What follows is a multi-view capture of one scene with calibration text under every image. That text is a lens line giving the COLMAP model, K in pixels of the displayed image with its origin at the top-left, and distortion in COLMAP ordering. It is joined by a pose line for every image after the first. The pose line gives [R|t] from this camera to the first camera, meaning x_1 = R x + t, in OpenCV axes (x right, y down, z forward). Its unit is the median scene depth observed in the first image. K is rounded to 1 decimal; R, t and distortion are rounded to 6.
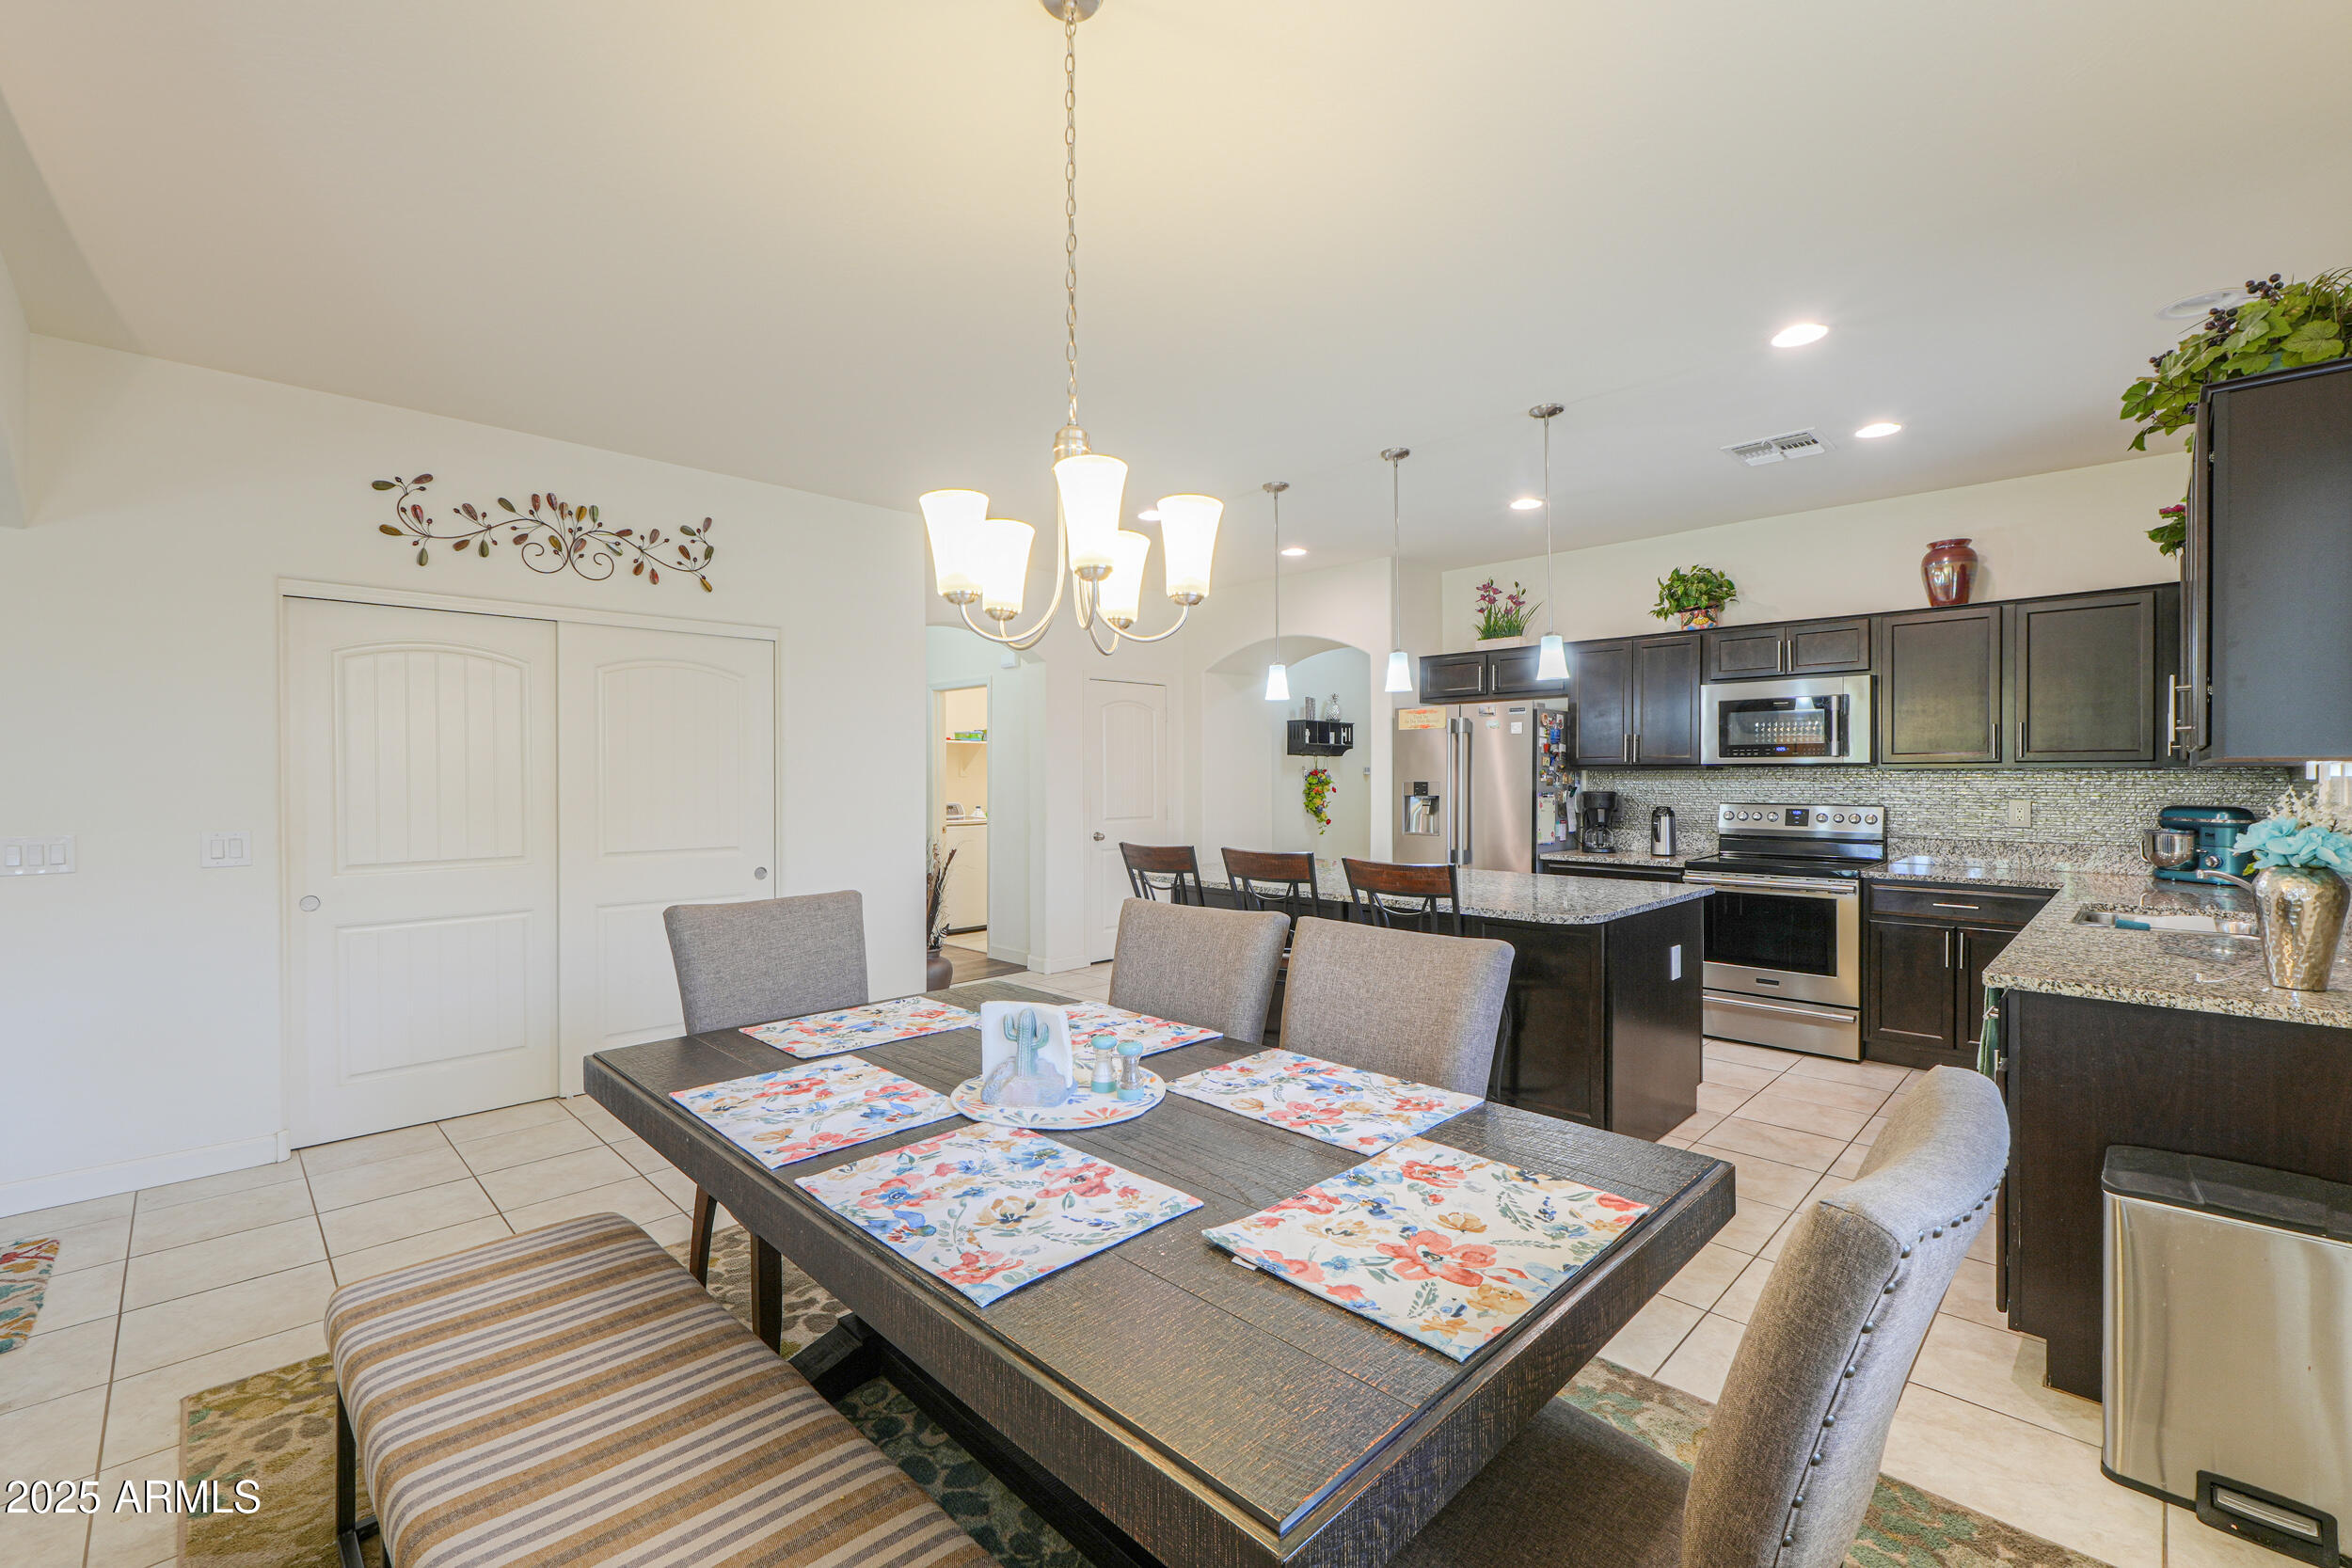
lens RADIAL K [[991.0, 0, 1164.6], [0, 991.0, 781.4], [0, 0, 1]] dist [-0.002598, 0.000470]
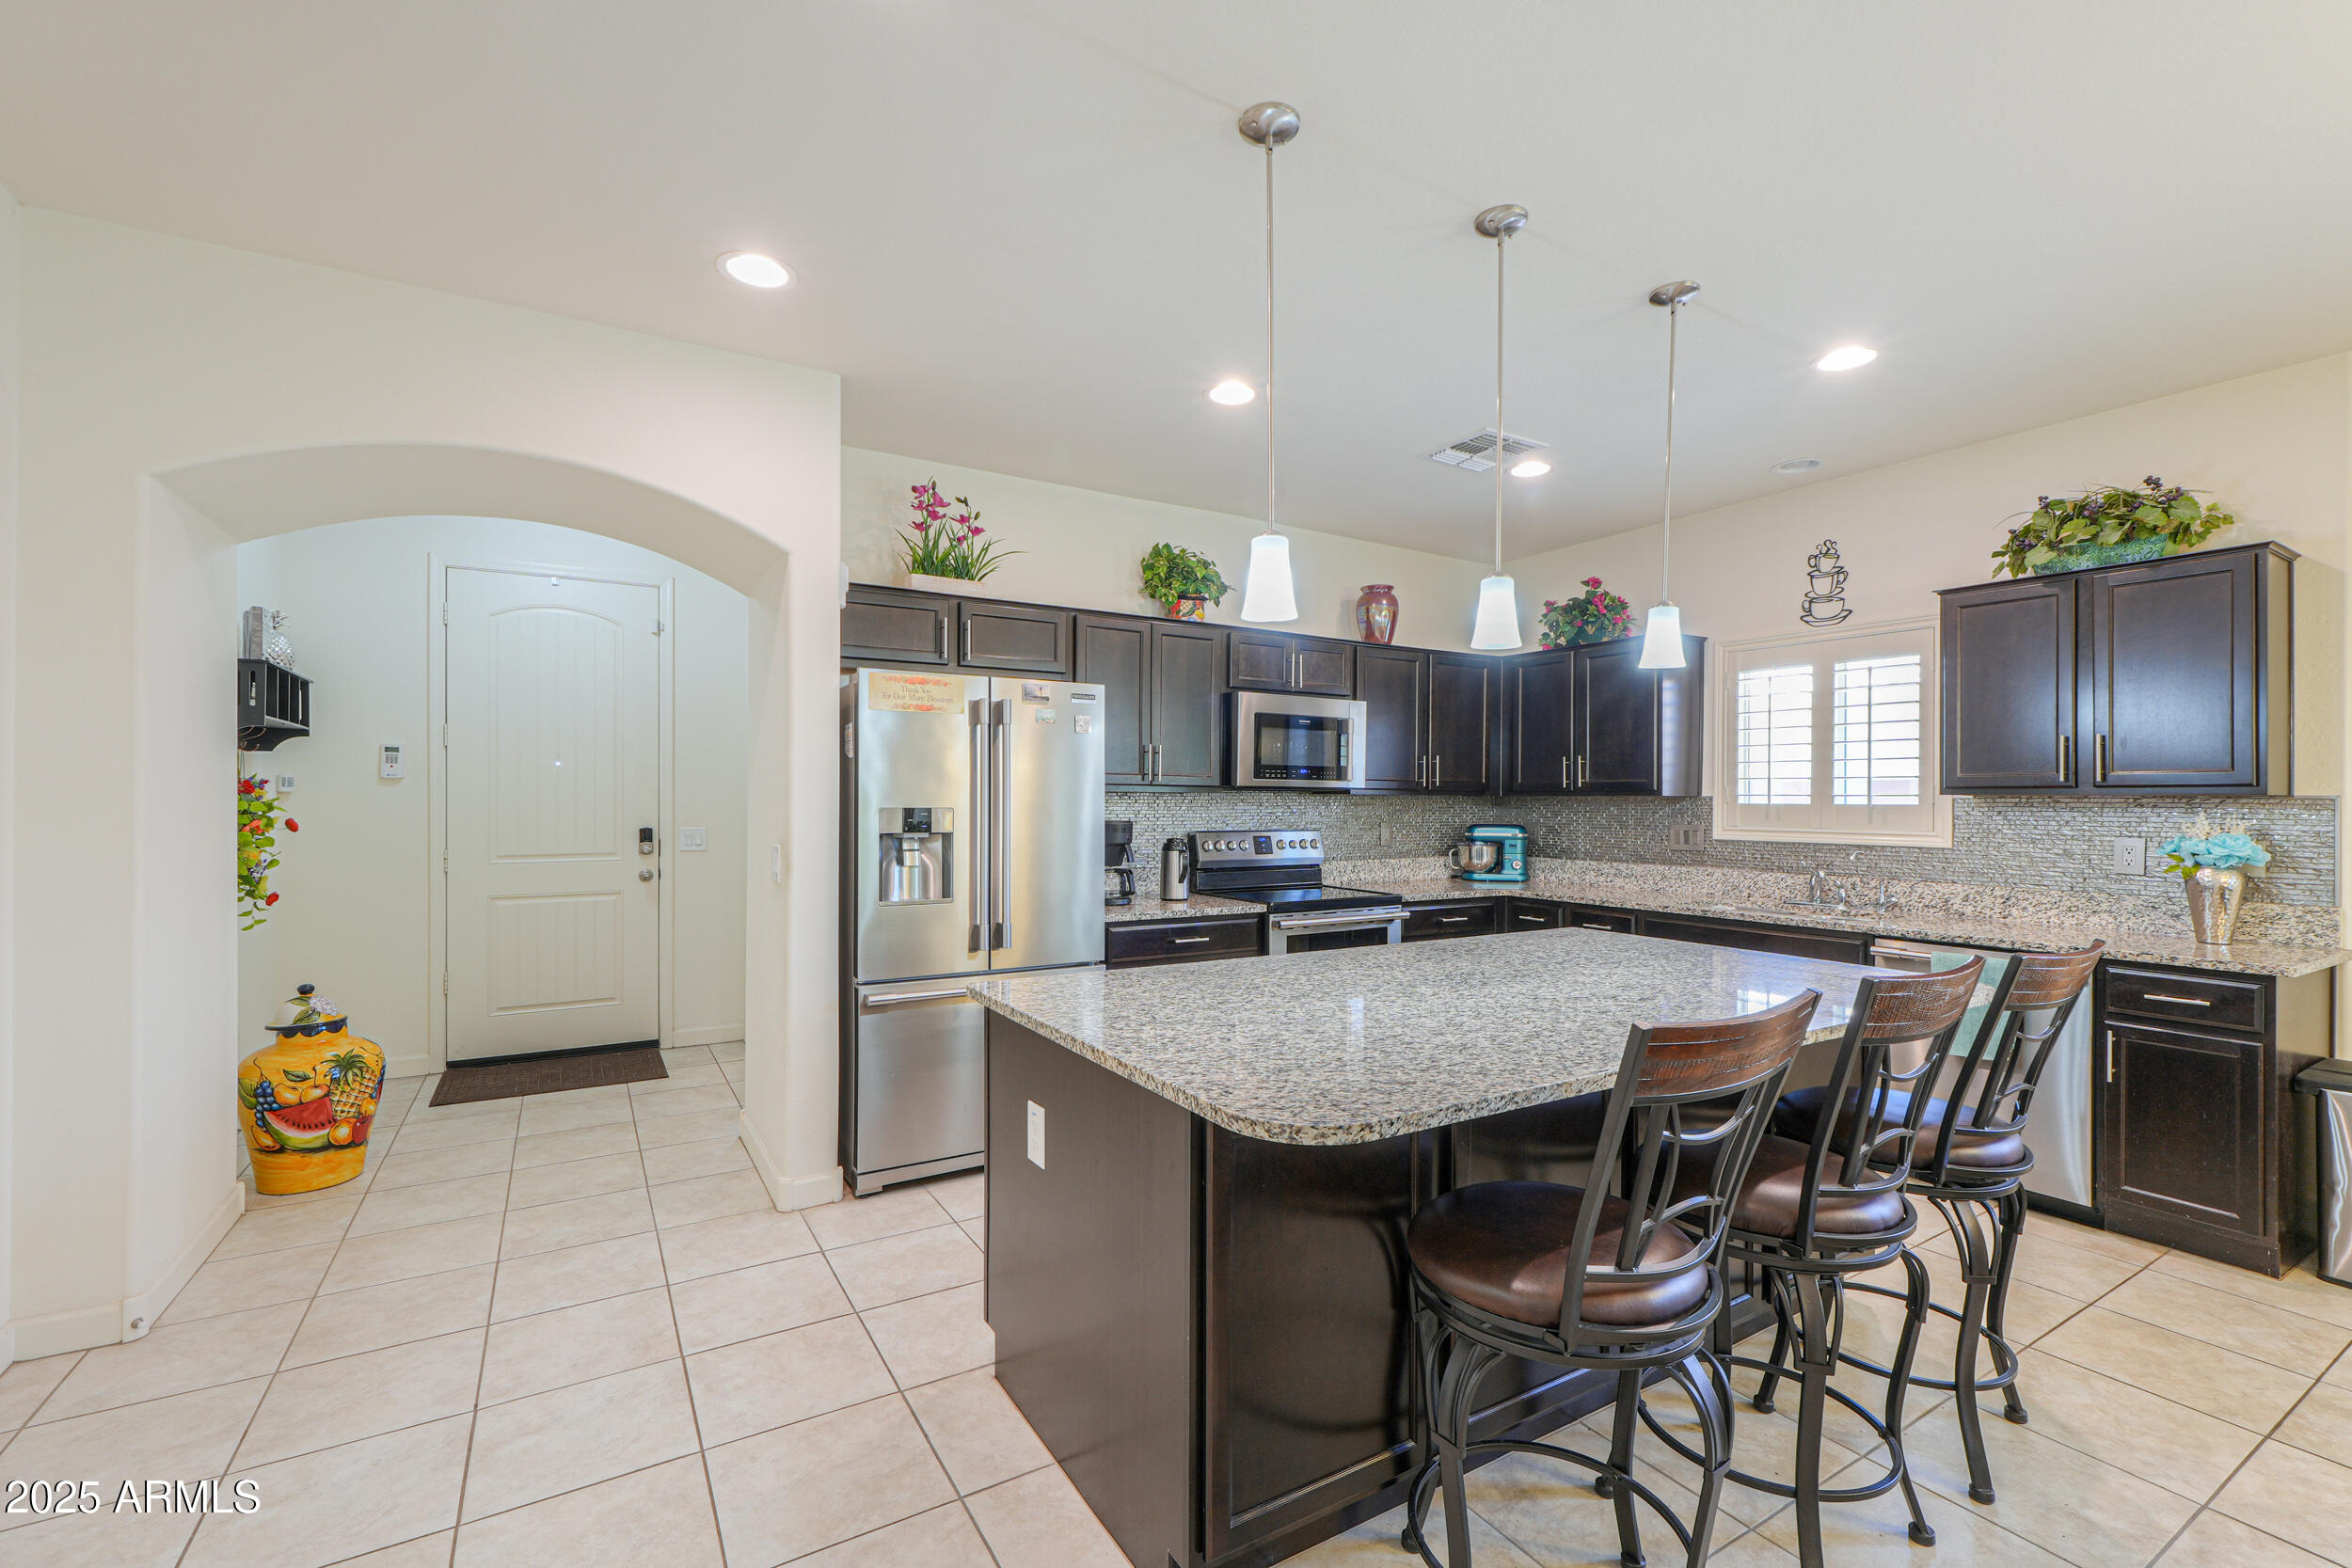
lens RADIAL K [[991.0, 0, 1180.6], [0, 991.0, 804.3], [0, 0, 1]] dist [-0.002598, 0.000470]
pose [[0.234496, 0.000112, 0.972117, -0.333452], [0.000594, 1.000000, -0.000258, -0.001831], [-0.972117, 0.000638, 0.234496, 0.998878]]
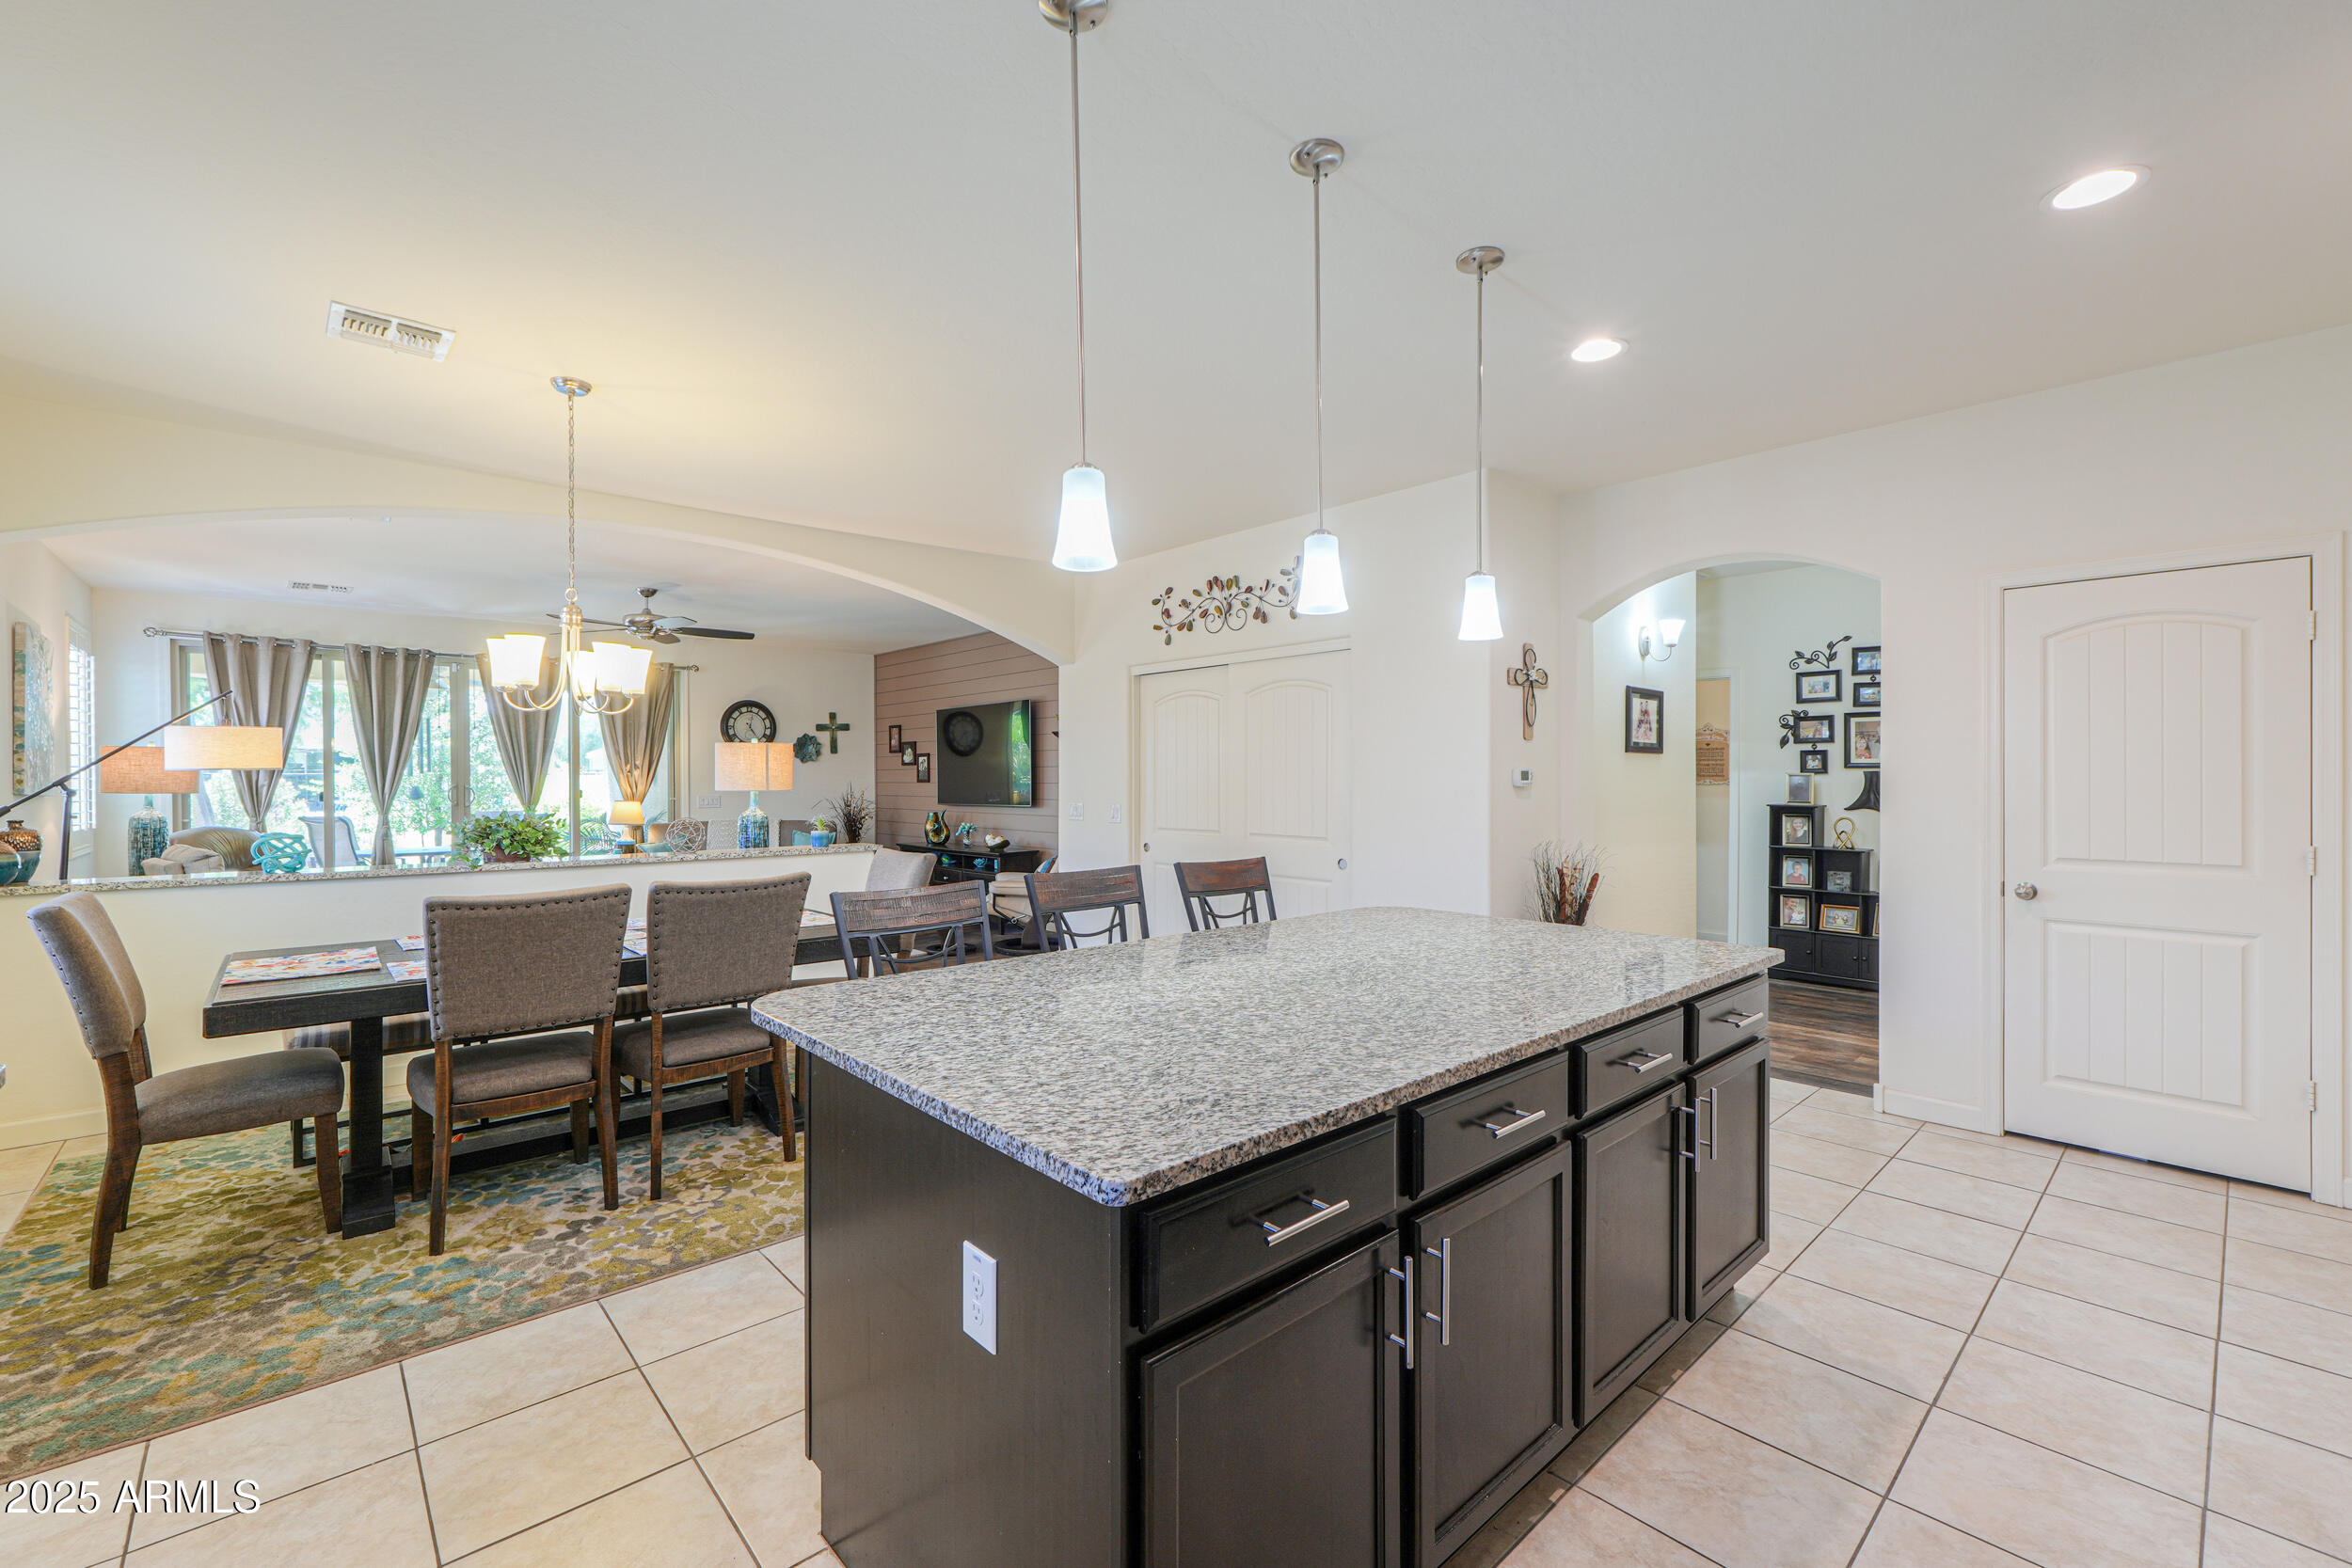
lens RADIAL K [[991.0, 0, 1171.3], [0, 991.0, 767.7], [0, 0, 1]] dist [-0.002598, 0.000470]
pose [[-0.053037, -0.006356, -0.998572, 0.727602], [-0.003972, 0.999973, -0.006154, -0.005021], [0.998585, 0.003640, -0.053060, 0.908310]]
